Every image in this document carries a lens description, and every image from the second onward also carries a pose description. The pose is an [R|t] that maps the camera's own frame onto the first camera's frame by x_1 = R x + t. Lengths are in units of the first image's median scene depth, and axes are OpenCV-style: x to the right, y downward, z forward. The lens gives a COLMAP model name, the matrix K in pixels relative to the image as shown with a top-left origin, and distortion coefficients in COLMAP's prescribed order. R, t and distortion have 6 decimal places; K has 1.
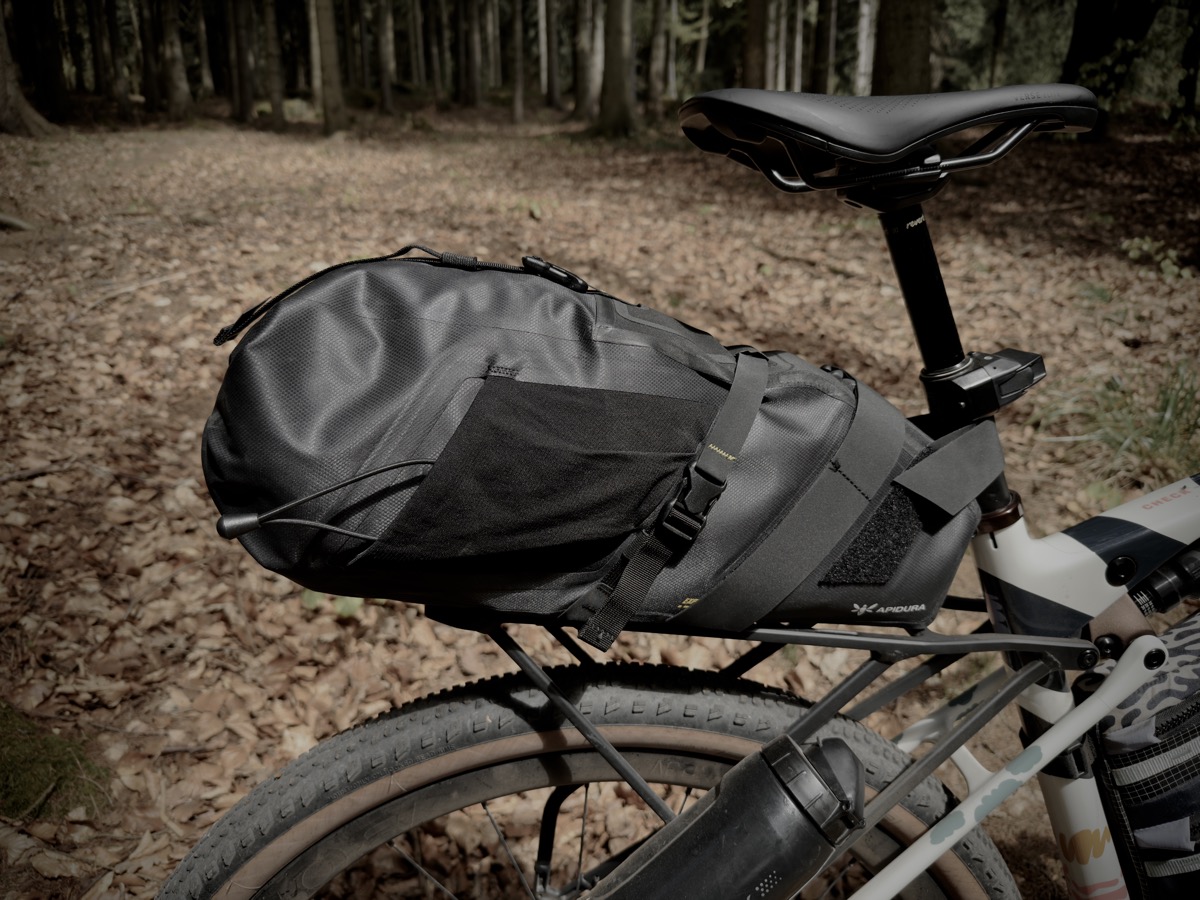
lens RADIAL K [[812.3, 0, 553.0], [0, 812.3, 433.6], [0, 0, 1]] dist [0.002597, -0.000159]
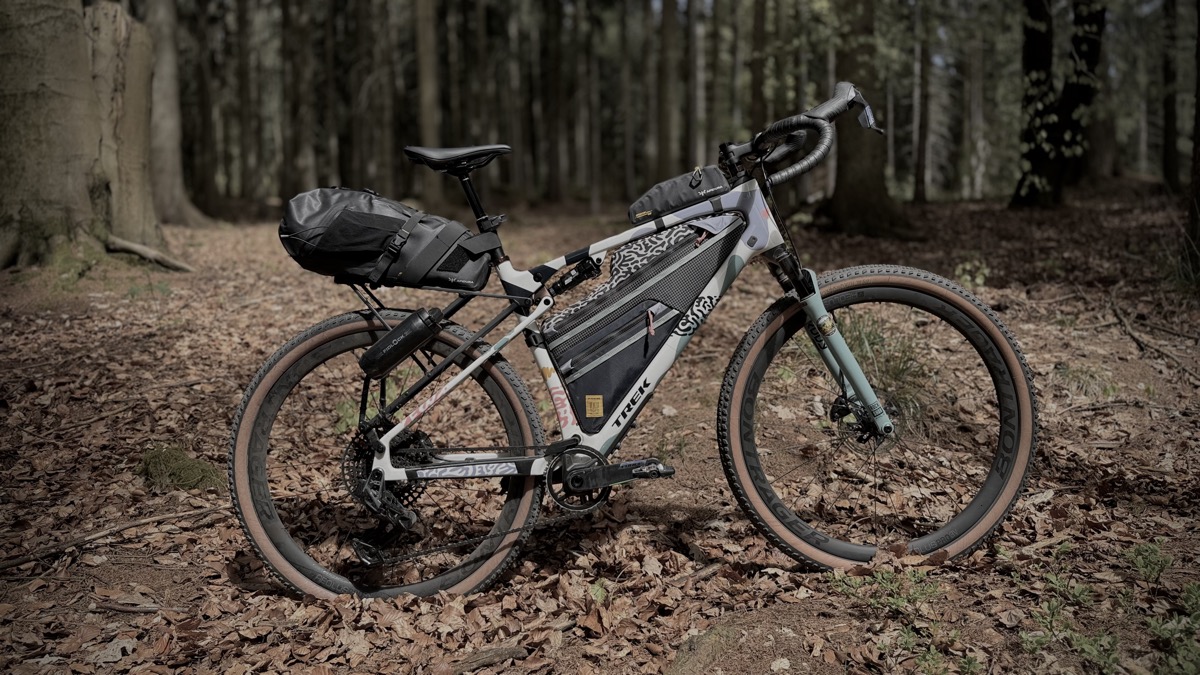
lens RADIAL K [[786.9, 0, 545.1], [0, 786.9, 338.4], [0, 0, 1]] dist [0.128192, -0.140210]
pose [[0.992609, -0.005073, -0.121252, 0.358704], [-0.020684, 0.977436, -0.210217, 0.353381], [0.119582, 0.211171, 0.970107, -0.679003]]
